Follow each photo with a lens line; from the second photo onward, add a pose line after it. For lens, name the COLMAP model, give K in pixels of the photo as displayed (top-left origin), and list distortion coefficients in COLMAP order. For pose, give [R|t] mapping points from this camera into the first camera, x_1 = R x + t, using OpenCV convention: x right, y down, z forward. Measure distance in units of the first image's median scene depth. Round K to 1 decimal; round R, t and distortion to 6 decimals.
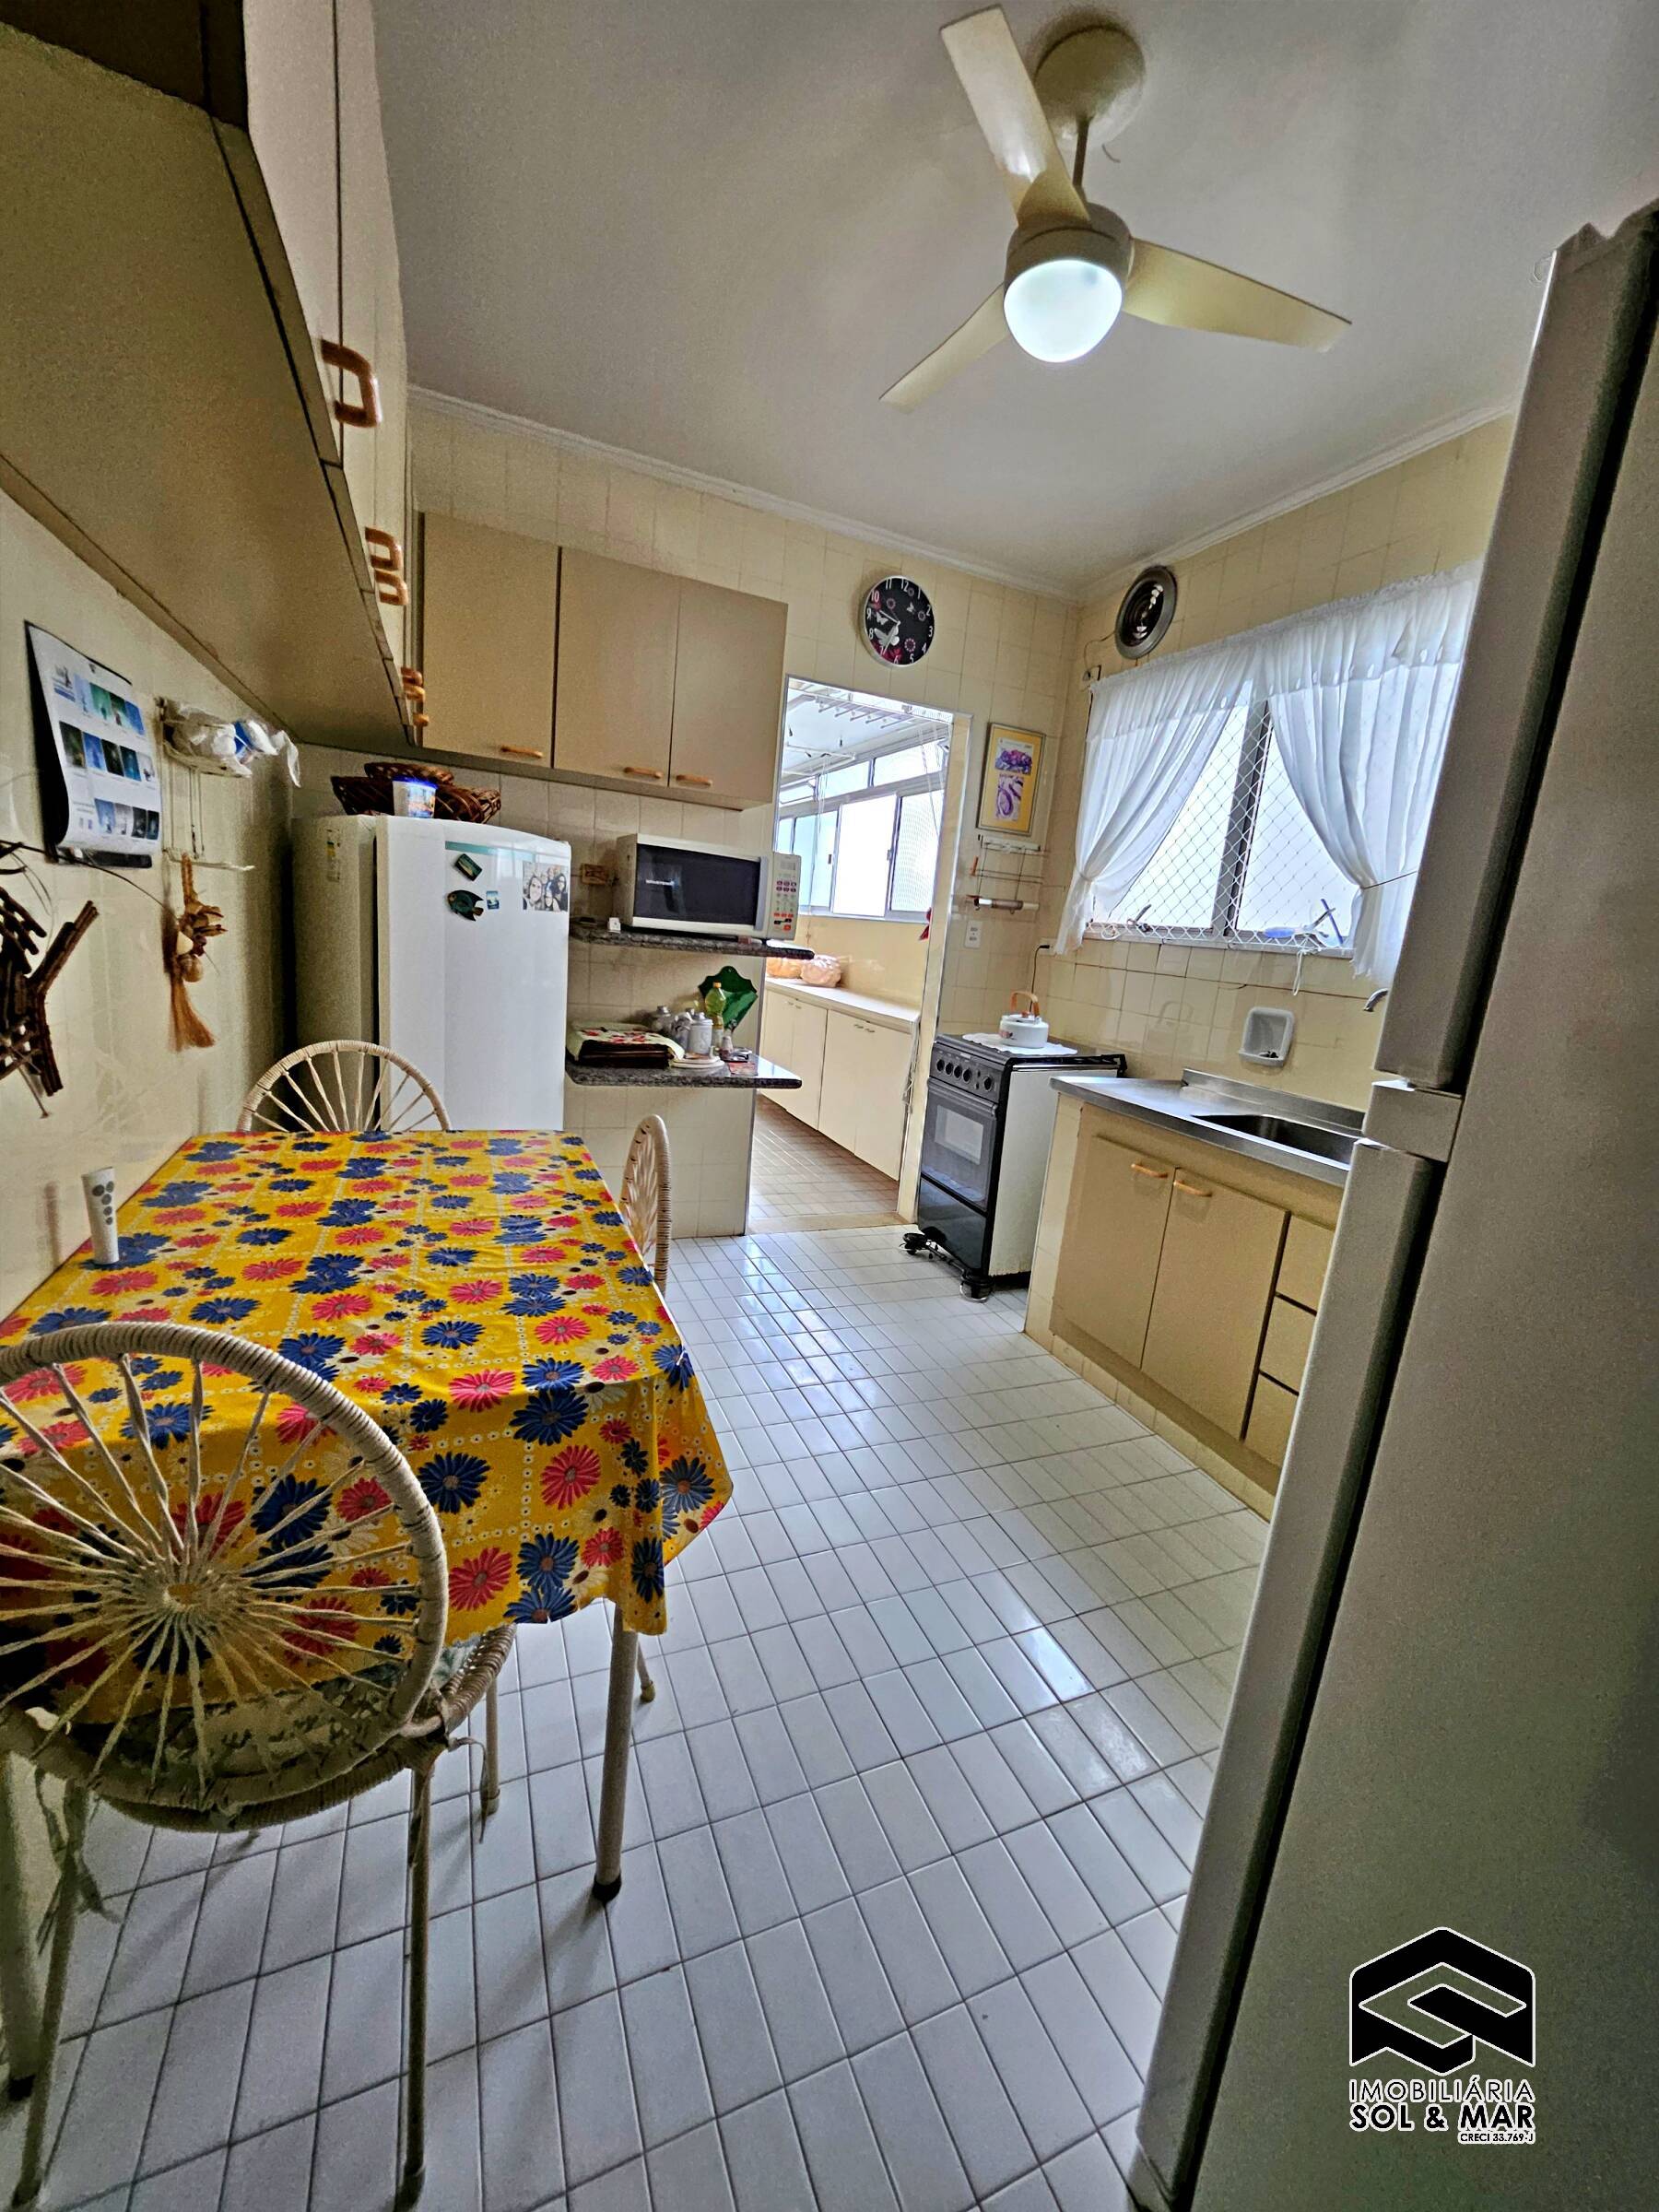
lens RADIAL K [[878.0, 0, 837.8], [0, 878.0, 1108.3], [0, 0, 1]] dist [-0.003547, 0.002040]
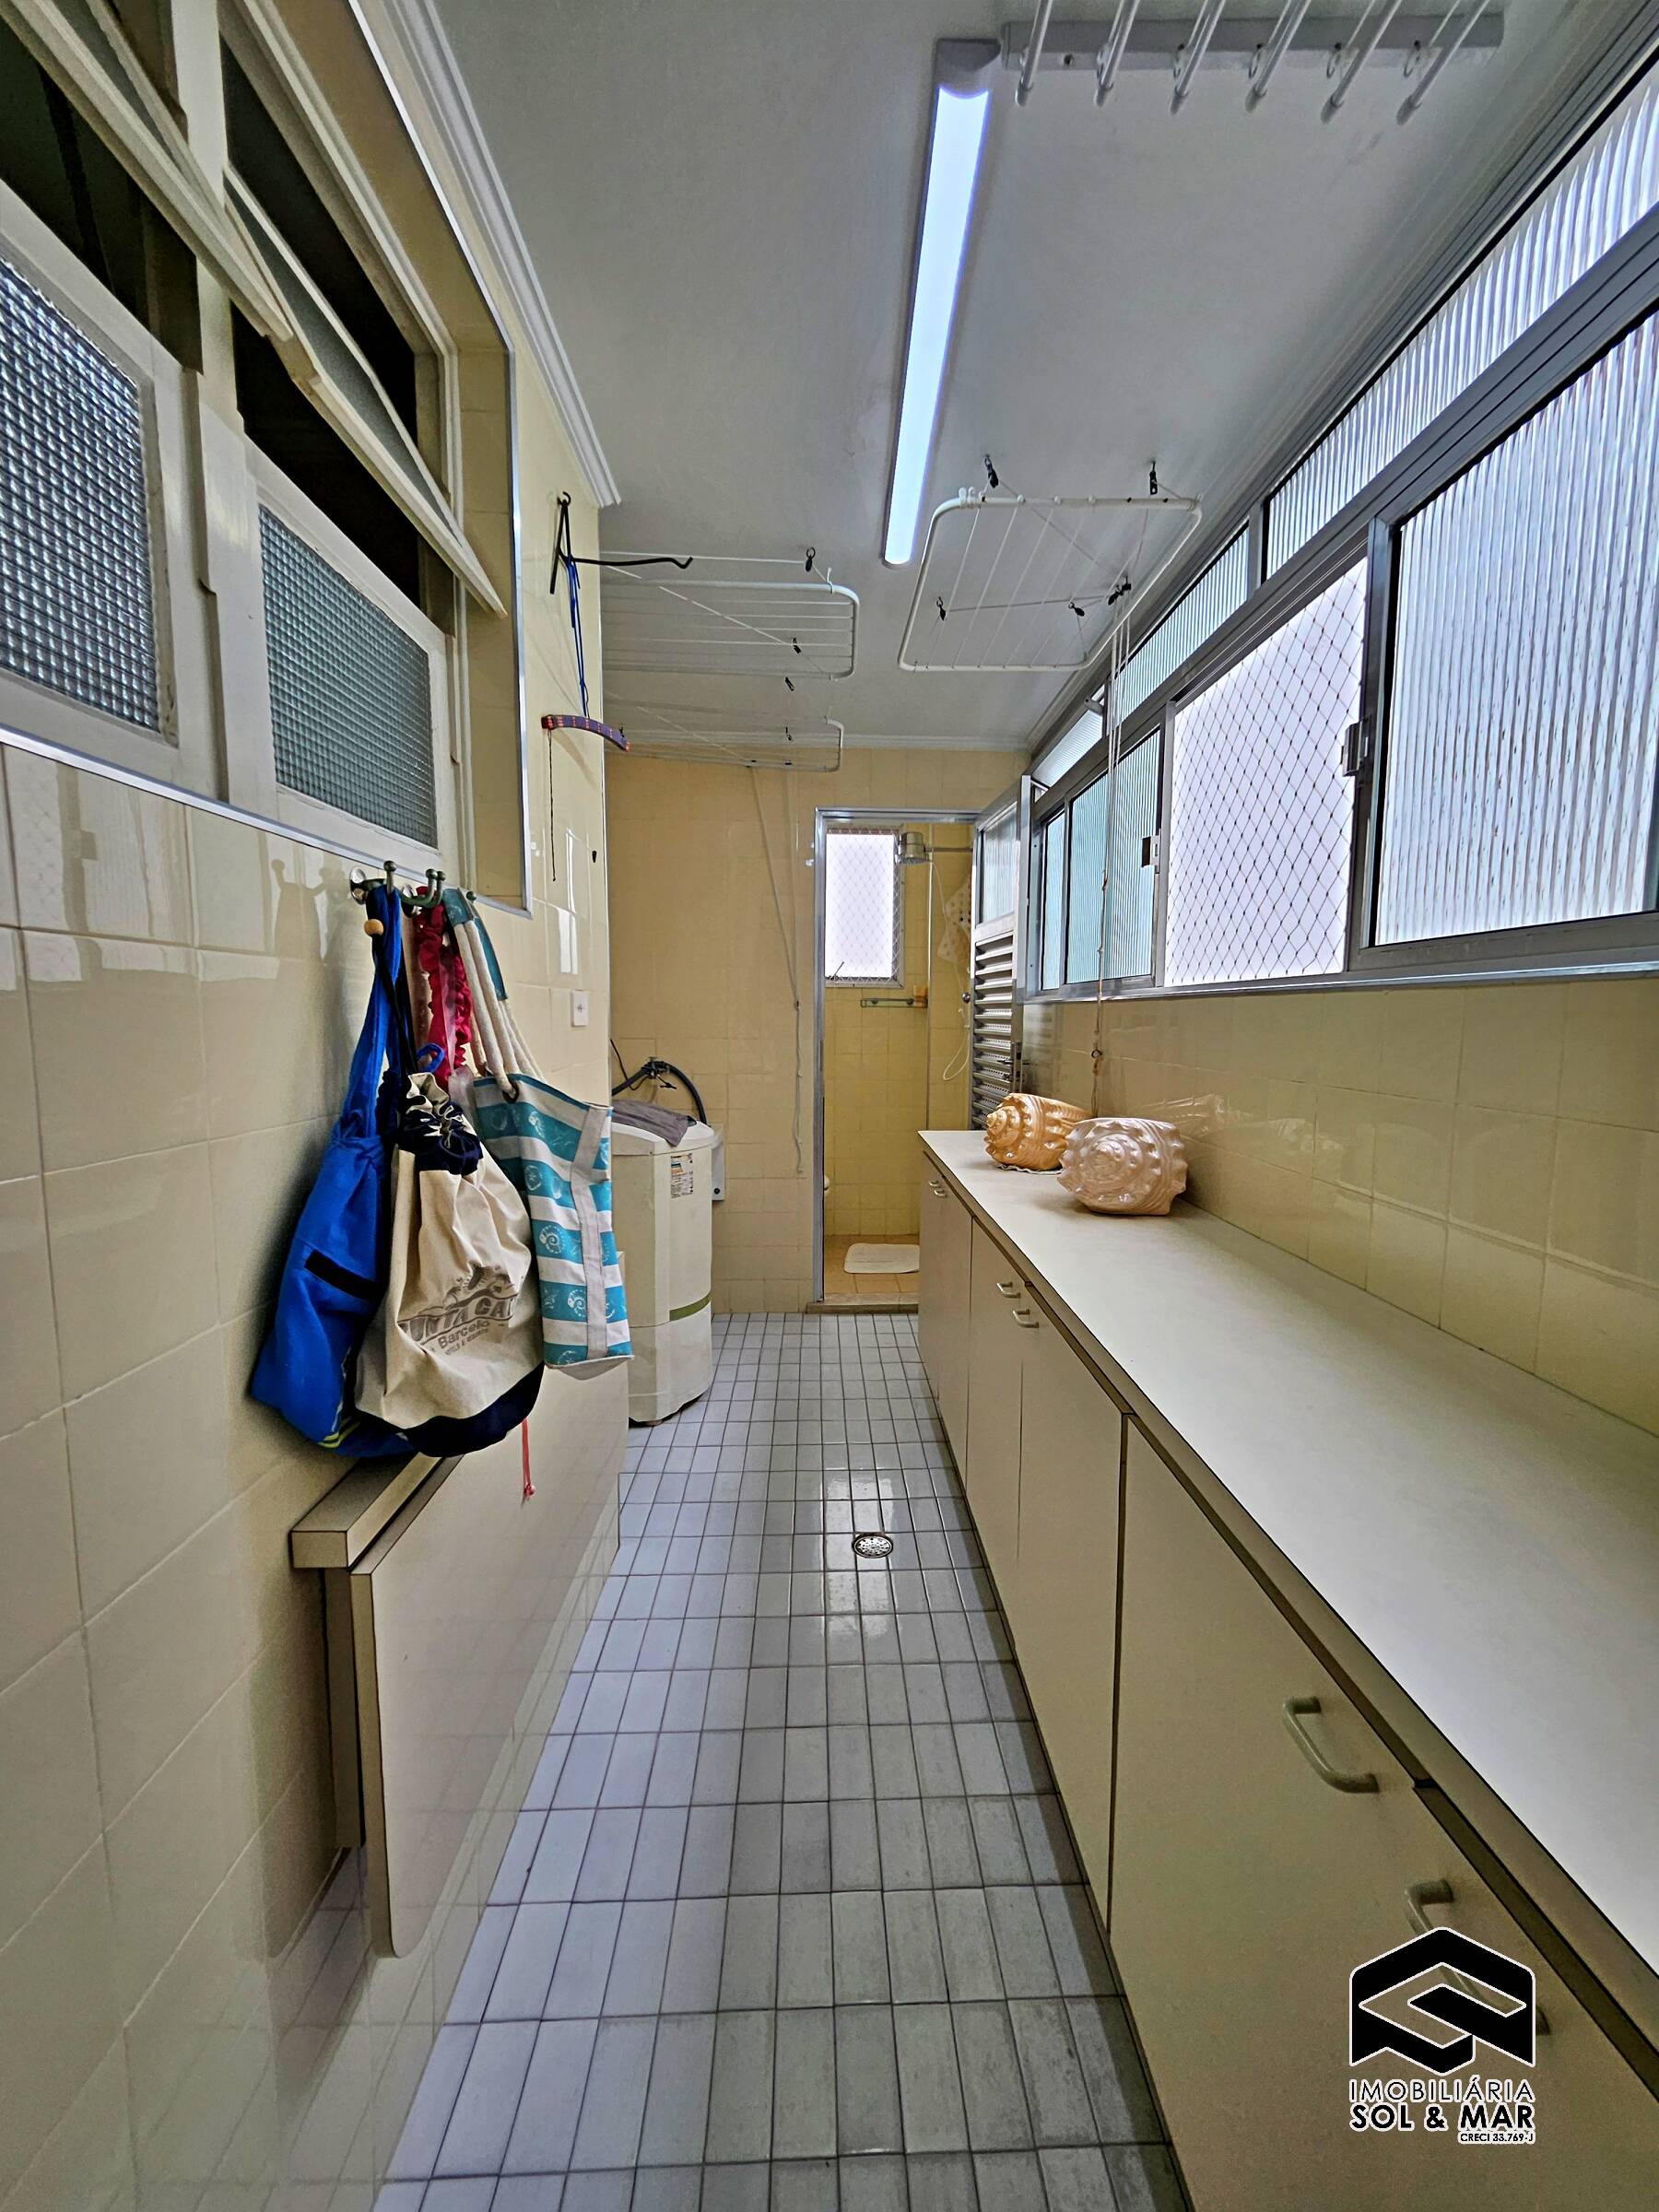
lens RADIAL K [[878.0, 0, 839.3], [0, 878.0, 1110.2], [0, 0, 1]] dist [-0.003547, 0.002040]
pose [[0.929526, -0.045698, -0.365915, 0.001939], [0.005529, 0.993907, -0.110082, -0.127271], [0.368716, 0.100301, 0.924115, 0.599956]]
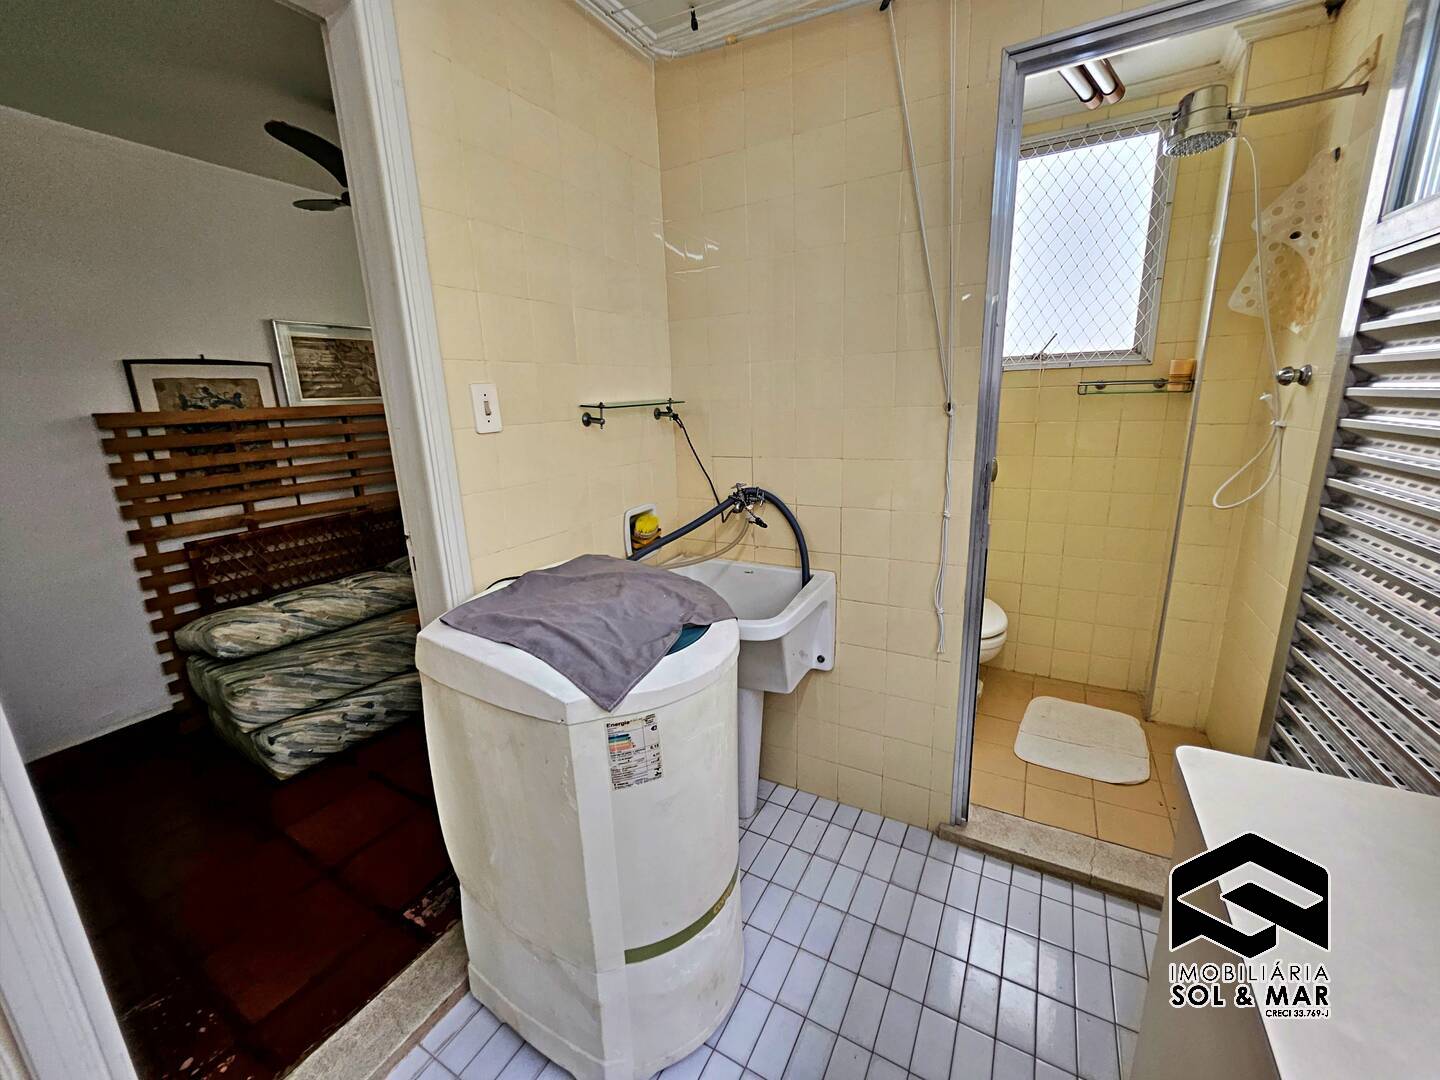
lens RADIAL K [[571.6, 0, 713.8], [0, 571.6, 528.5], [0, 0, 1]] dist [-0.003547, 0.002040]
pose [[0.598081, 0.070395, -0.798338, -0.132840], [-0.065740, 0.997087, 0.038670, -0.245295], [0.798735, 0.029355, 0.600967, 1.009722]]
